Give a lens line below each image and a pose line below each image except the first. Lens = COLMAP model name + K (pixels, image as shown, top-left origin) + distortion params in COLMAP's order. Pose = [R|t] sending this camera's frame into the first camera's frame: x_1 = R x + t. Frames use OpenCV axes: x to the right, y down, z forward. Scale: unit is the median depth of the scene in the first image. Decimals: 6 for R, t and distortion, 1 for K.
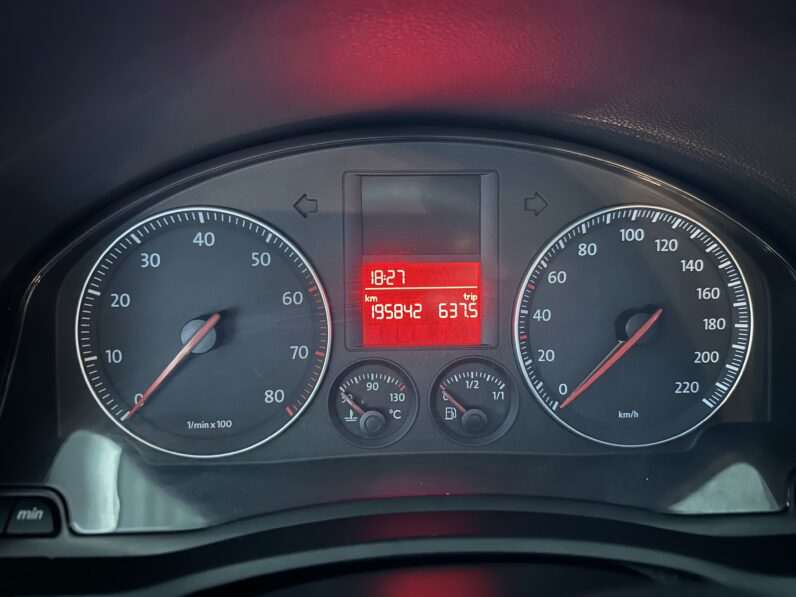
lens RADIAL K [[561.9, 0, 394.6], [0, 561.9, 296.3], [0, 0, 1]] dist [0.046450, -0.062732]
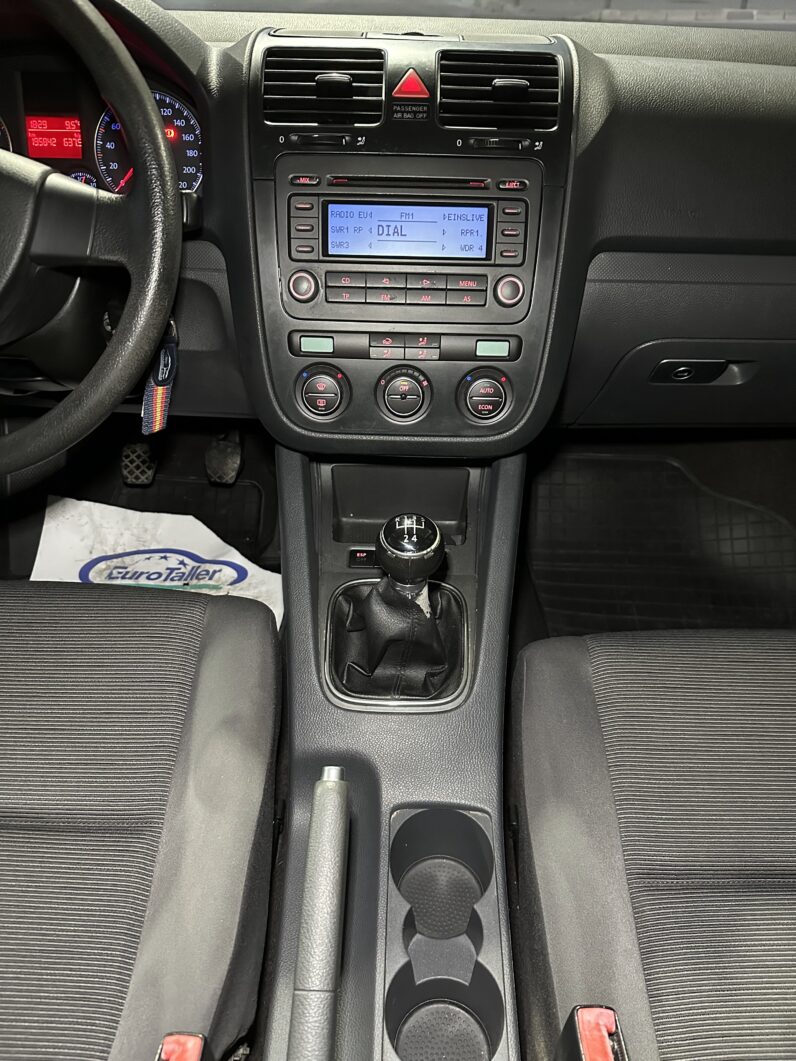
lens RADIAL K [[748.9, 0, 398.6], [0, 748.9, 531.4], [0, 0, 1]] dist [0.046450, -0.062732]
pose [[0.998278, 0.043013, -0.039881, 1.558807], [-0.034816, 0.981686, 0.187297, 0.914221], [0.047207, -0.185586, 0.981493, -2.090787]]
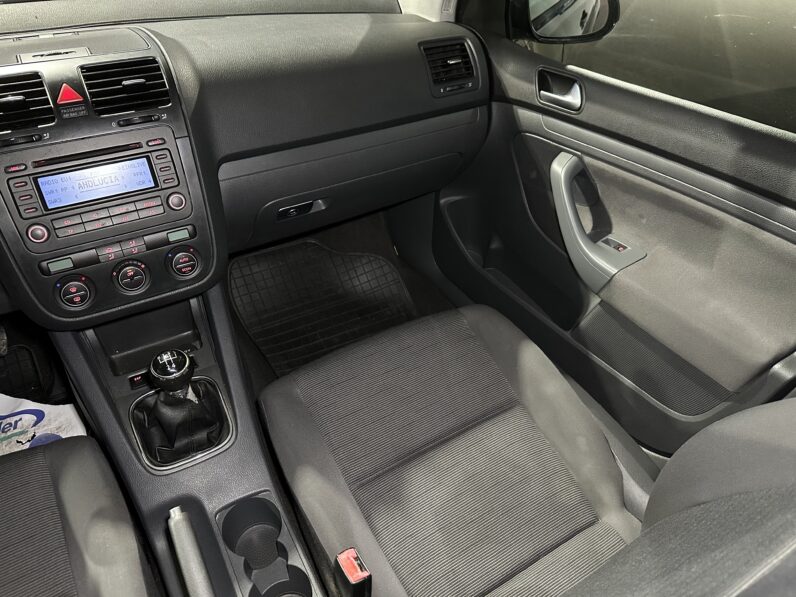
lens RADIAL K [[561.9, 0, 401.8], [0, 561.9, 300.0], [0, 0, 1]] dist [0.046450, -0.062732]
pose [[0.880685, -0.287281, 0.376648, 1.550922], [0.190954, 0.942951, 0.272727, 0.478886], [-0.433510, -0.168264, 0.885300, -2.882904]]
